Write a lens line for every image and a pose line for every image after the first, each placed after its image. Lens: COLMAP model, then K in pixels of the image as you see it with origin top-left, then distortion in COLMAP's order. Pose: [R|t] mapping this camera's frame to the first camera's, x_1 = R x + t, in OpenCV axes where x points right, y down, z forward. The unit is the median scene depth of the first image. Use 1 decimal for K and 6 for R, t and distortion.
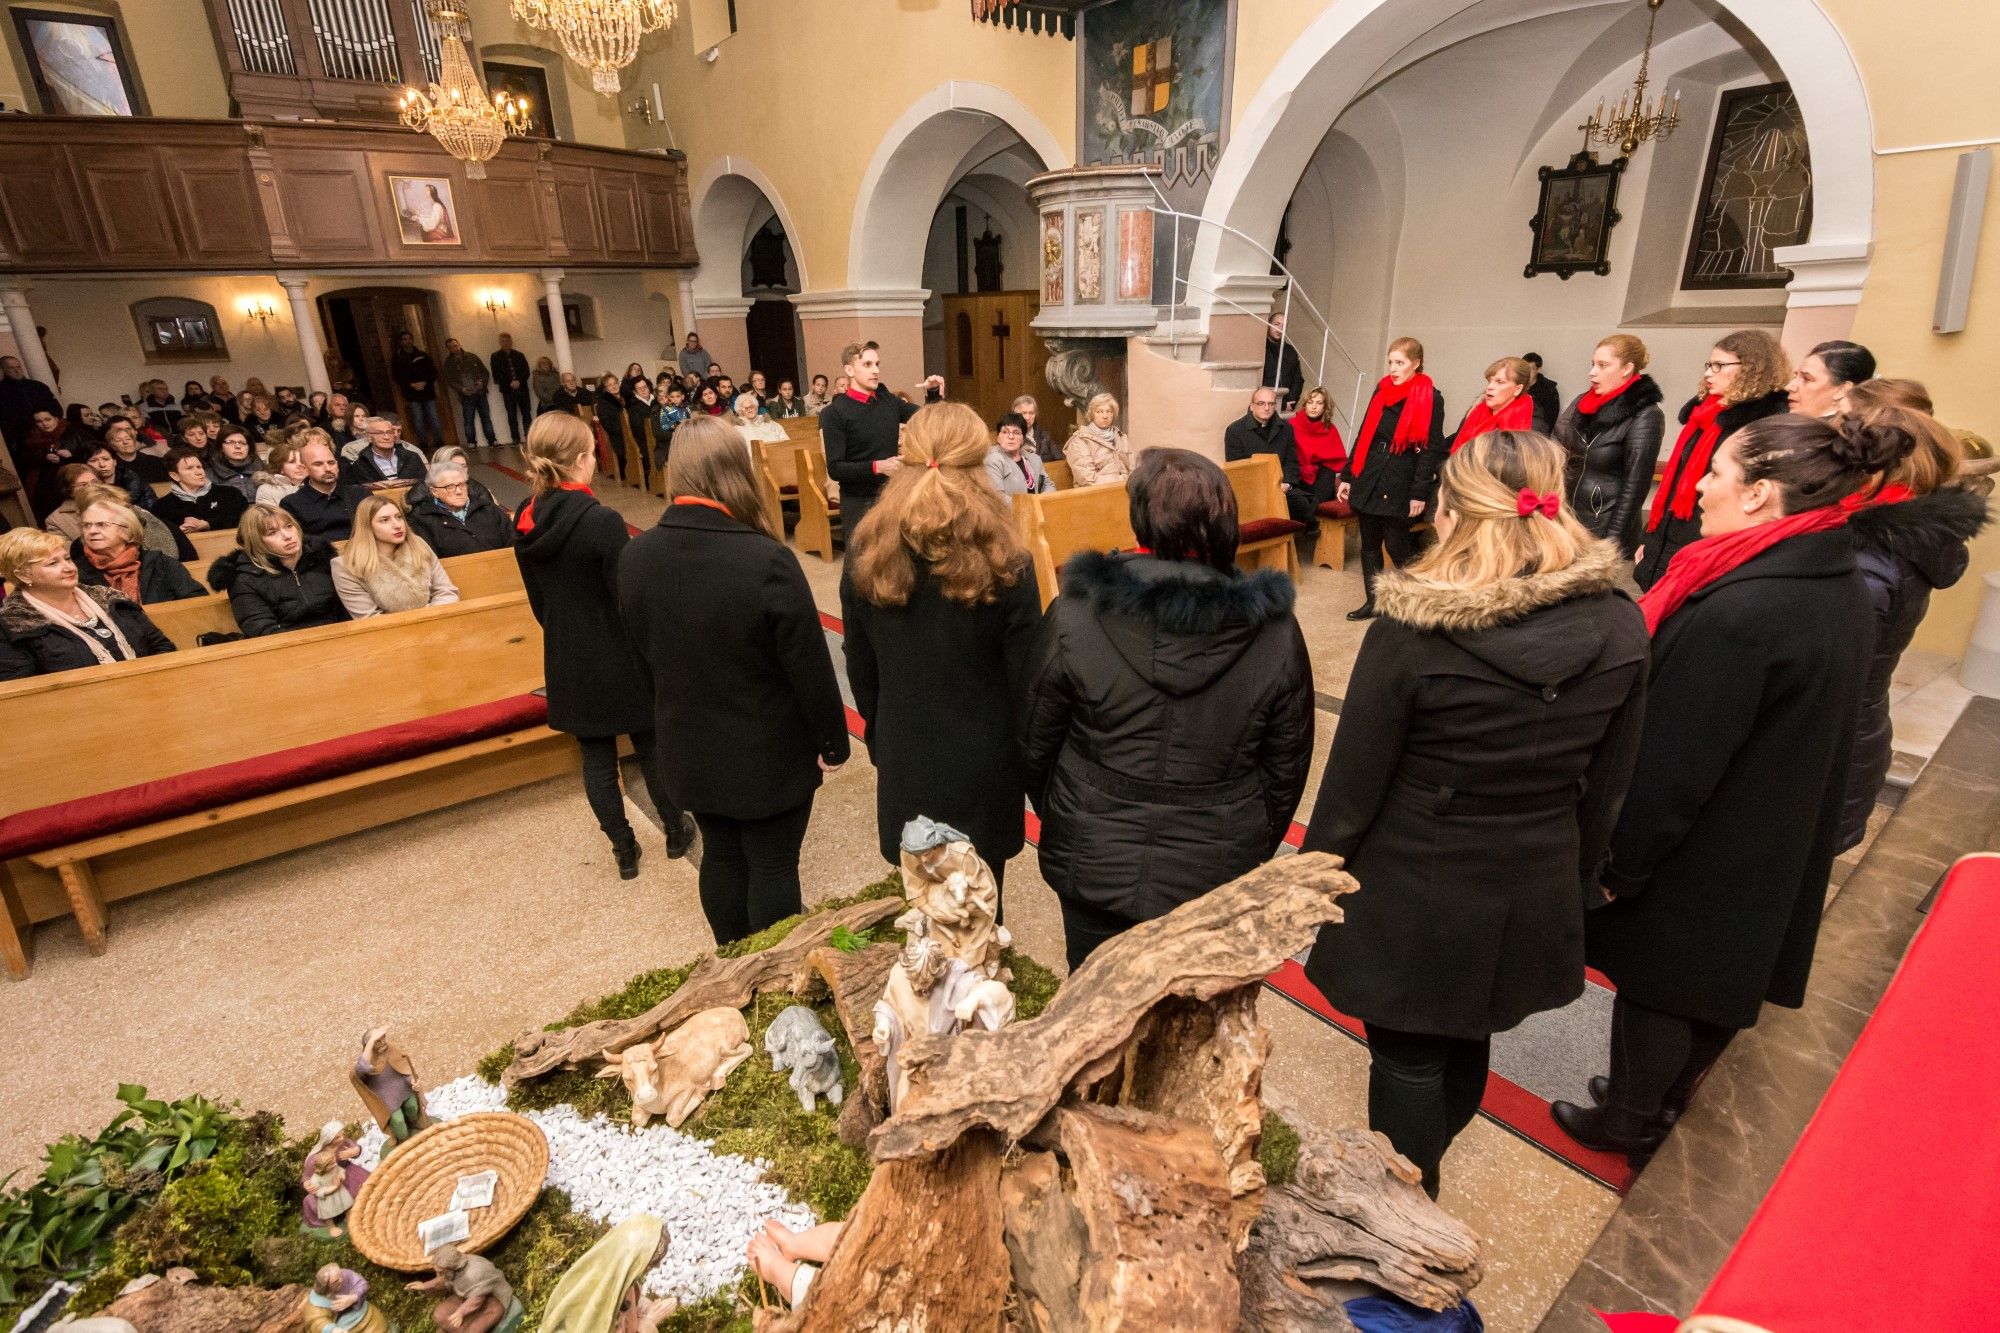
lens RADIAL K [[972.7, 0, 991.4], [0, 972.7, 667.0], [0, 0, 1]] dist [-0.002882, 0.003268]
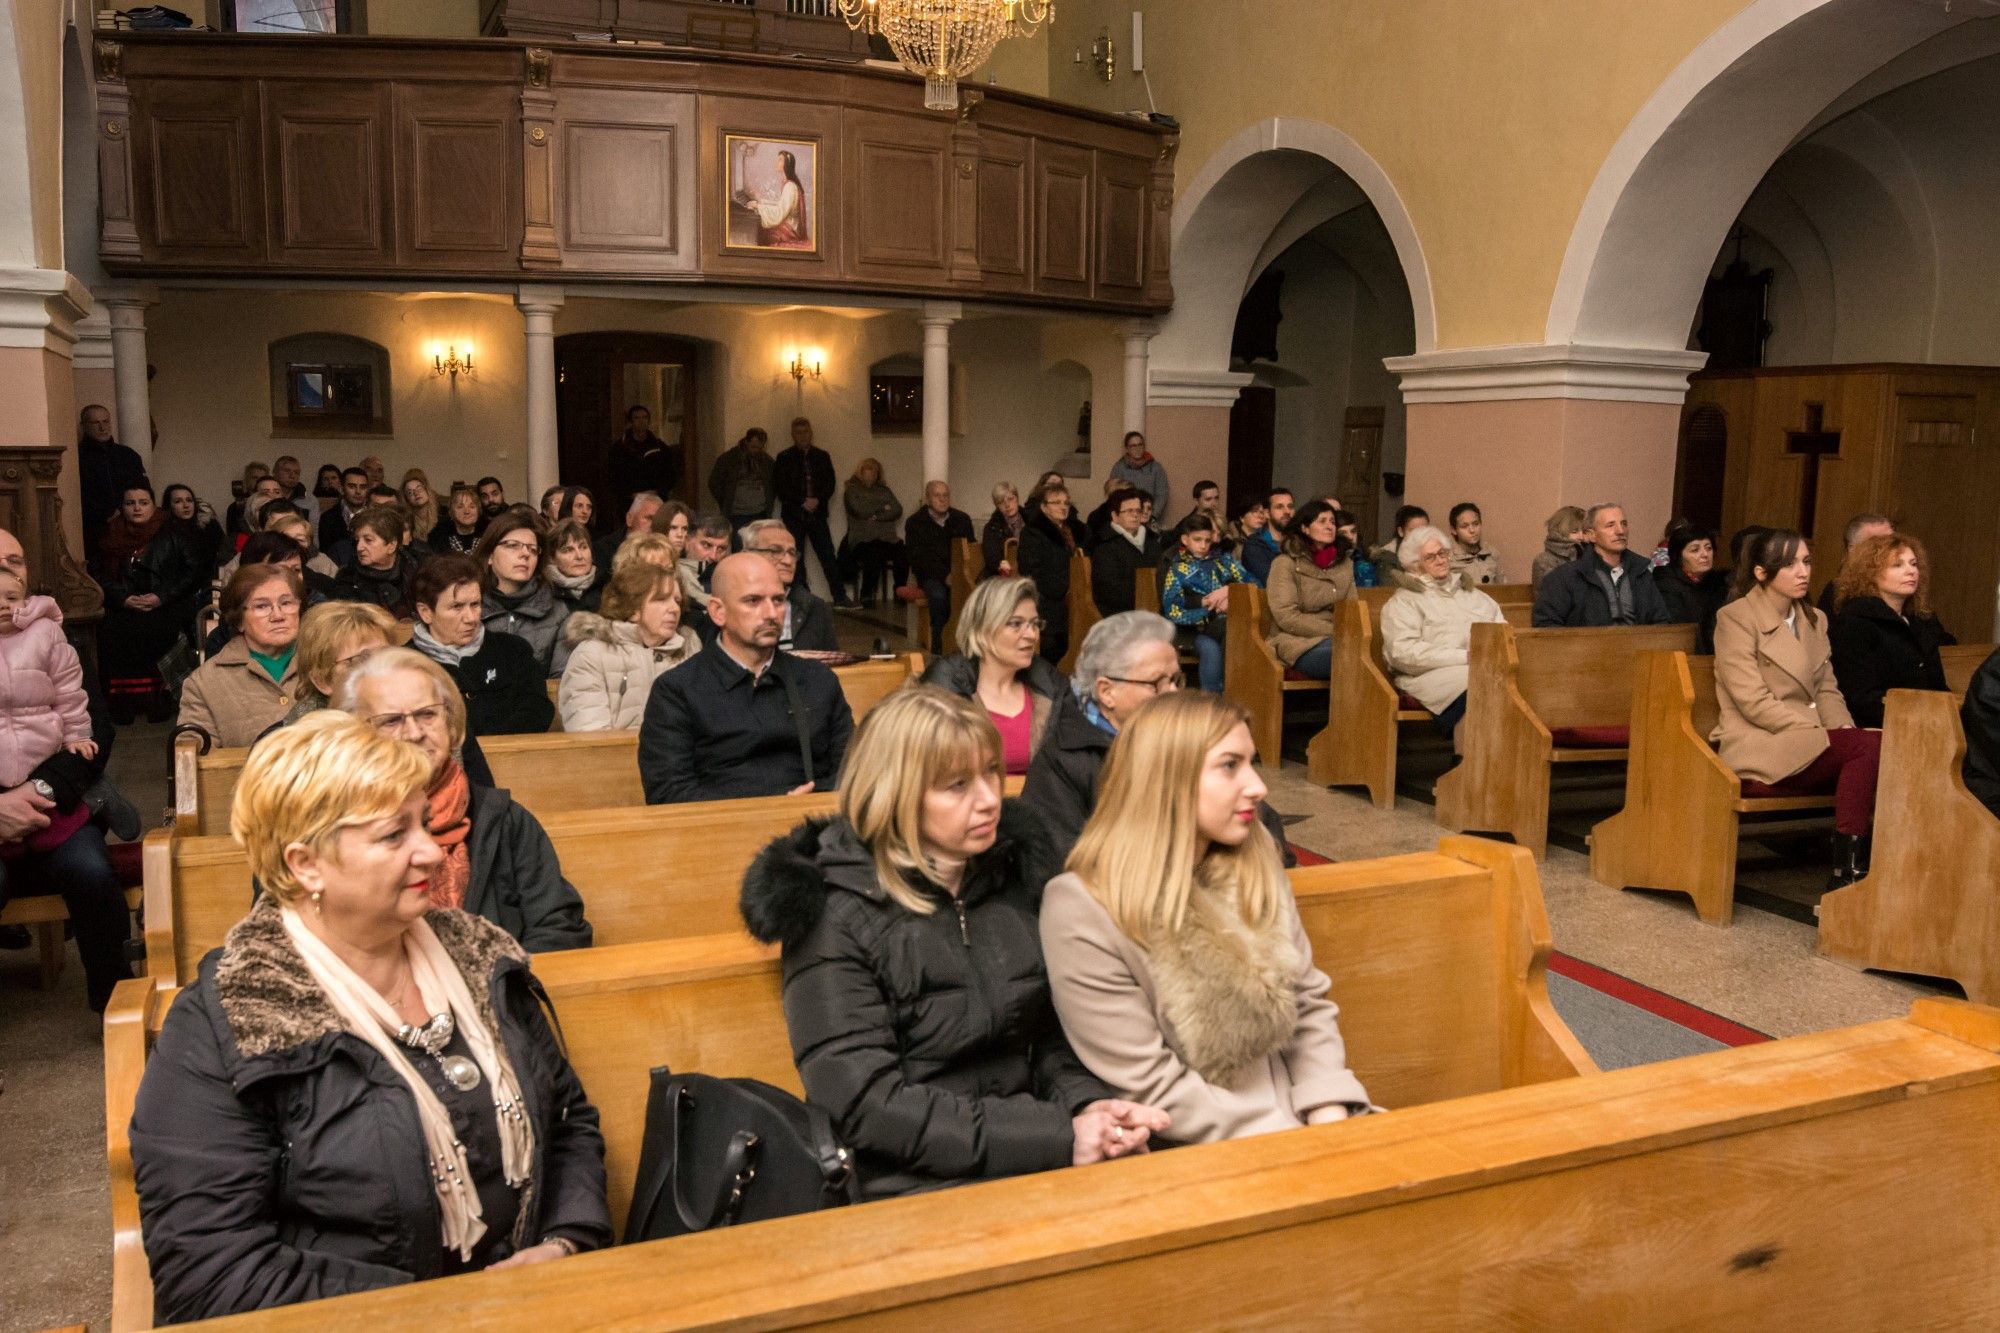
lens RADIAL K [[1661.8, 0, 983.5], [0, 1661.8, 664.1], [0, 0, 1]] dist [-0.004223, 0.009078]
pose [[0.968042, 0.073458, -0.239788, -0.317983], [-0.123582, 0.971717, -0.201228, -0.036632], [0.218225, 0.224431, 0.949741, 0.257656]]
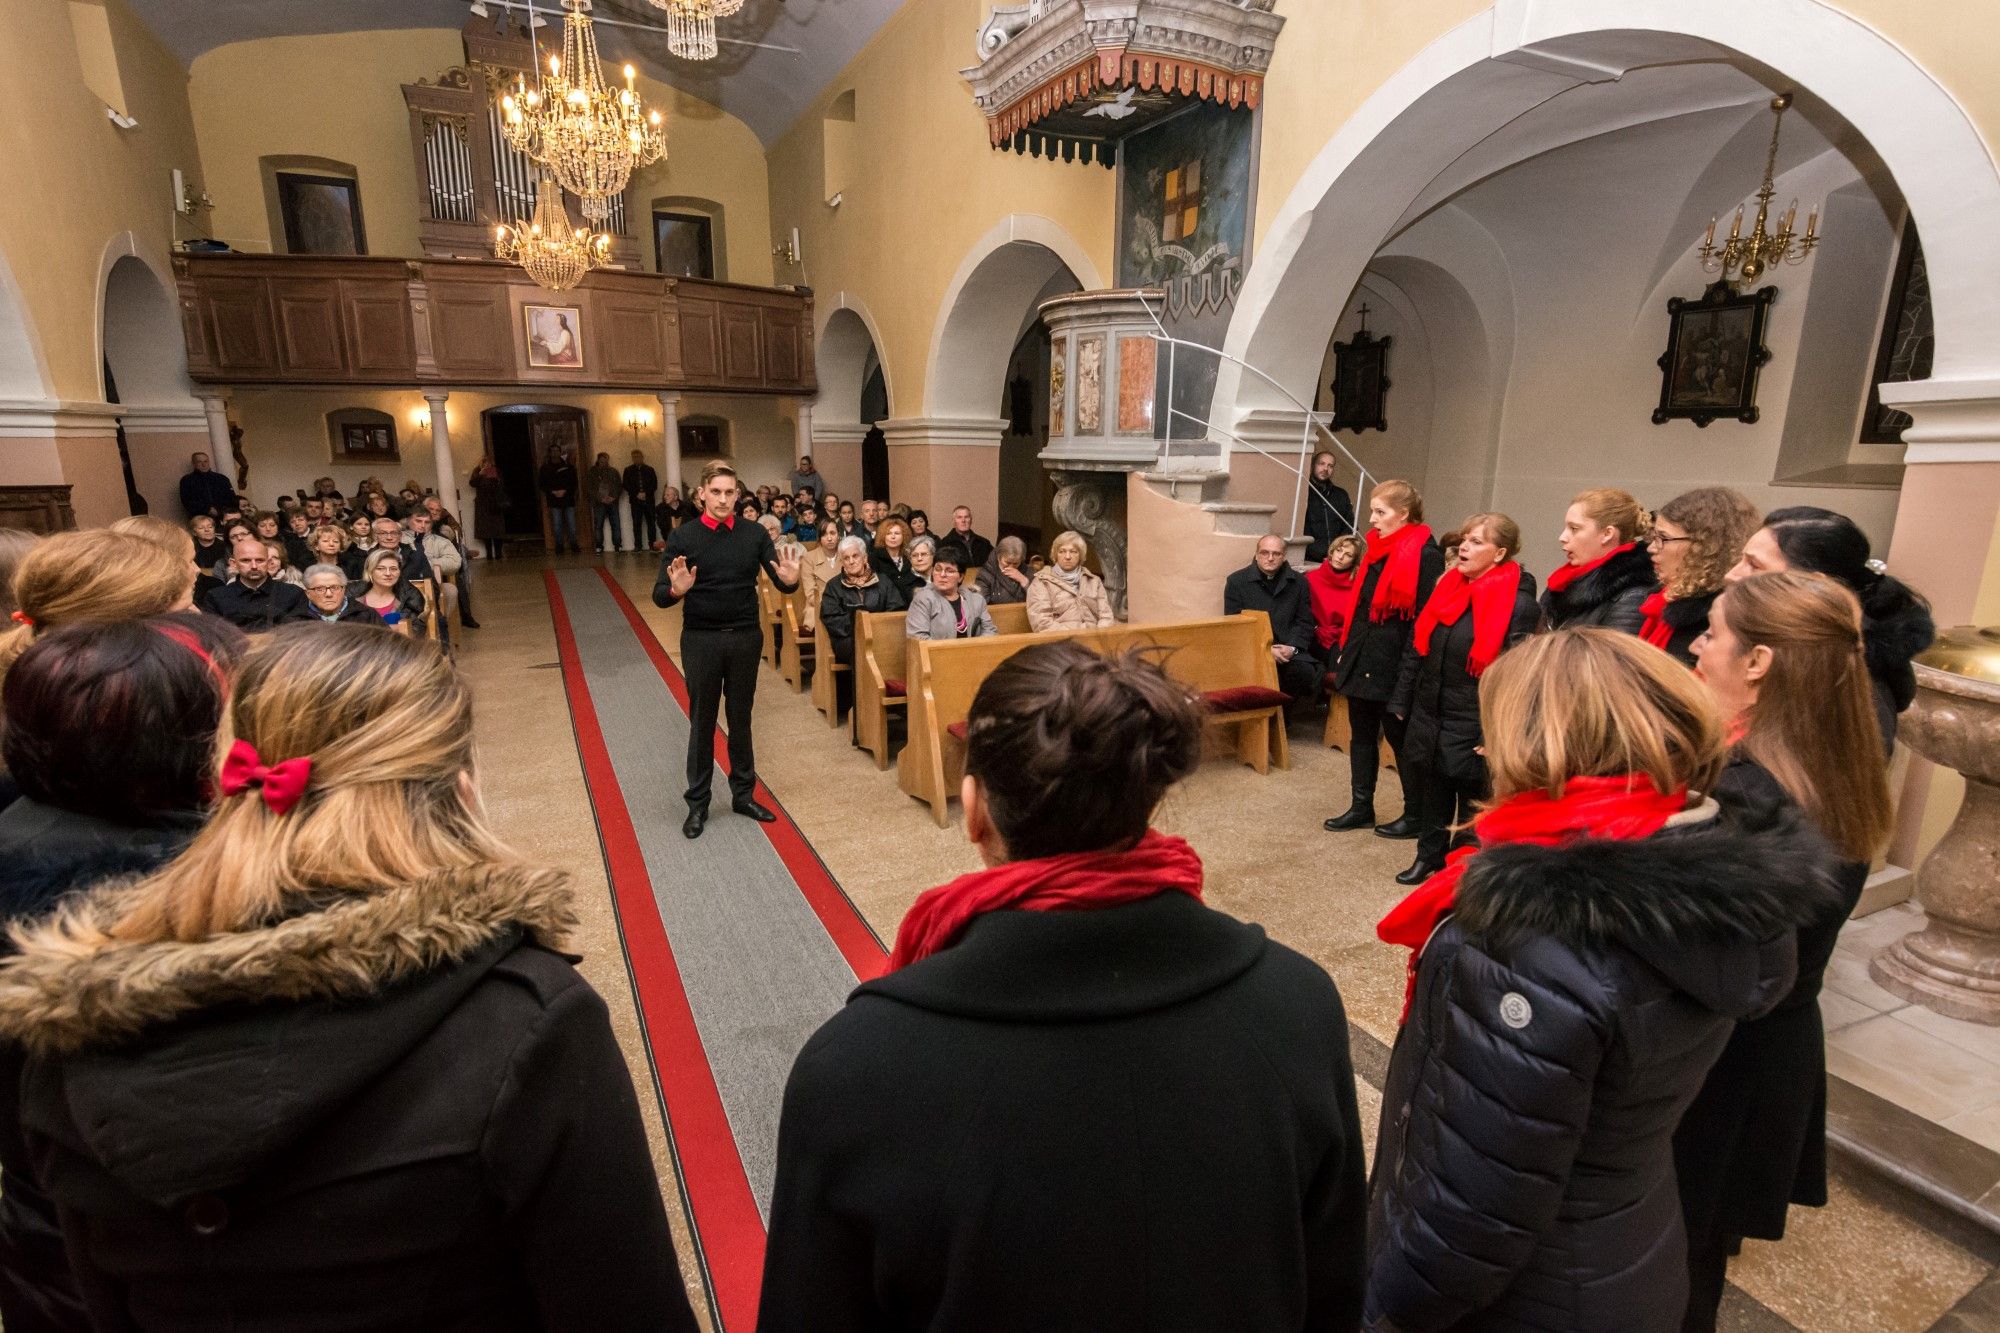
lens RADIAL K [[972.7, 0, 991.1], [0, 972.7, 666.9], [0, 0, 1]] dist [-0.002882, 0.003268]
pose [[0.977747, 0.077904, -0.194789, 0.202550], [-0.101963, 0.987920, -0.116694, -0.043597], [0.183345, 0.133959, 0.973879, 0.125311]]
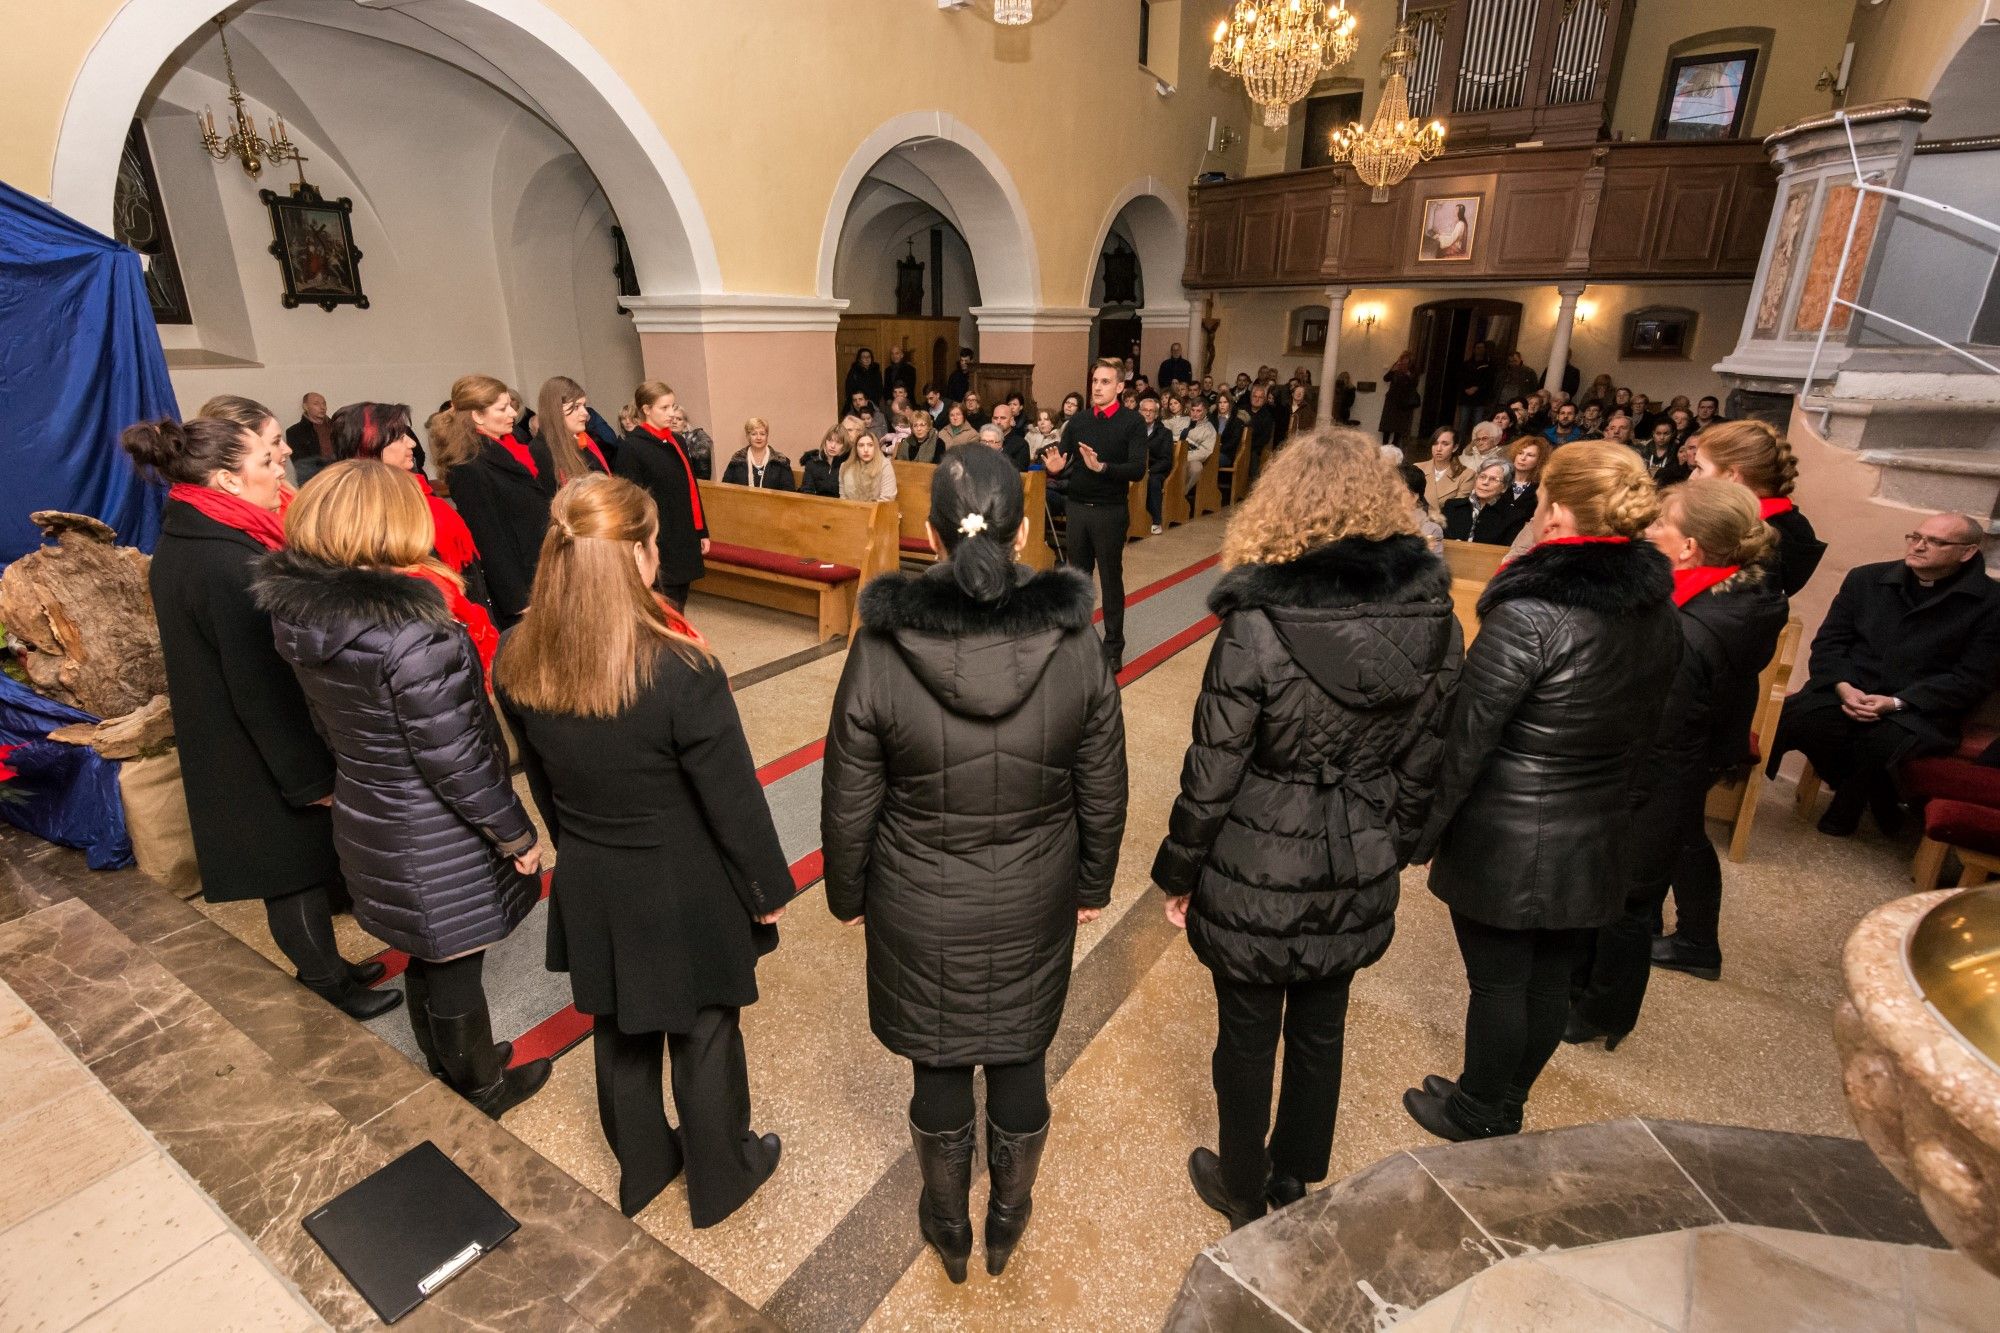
lens RADIAL K [[972.7, 0, 983.6], [0, 972.7, 664.7], [0, 0, 1]] dist [-0.002882, 0.003268]
pose [[0.311715, 0.341642, -0.886631, 0.568128], [-0.349677, 0.908884, 0.227280, -0.144615], [0.883493, 0.239188, 0.402777, 0.343227]]
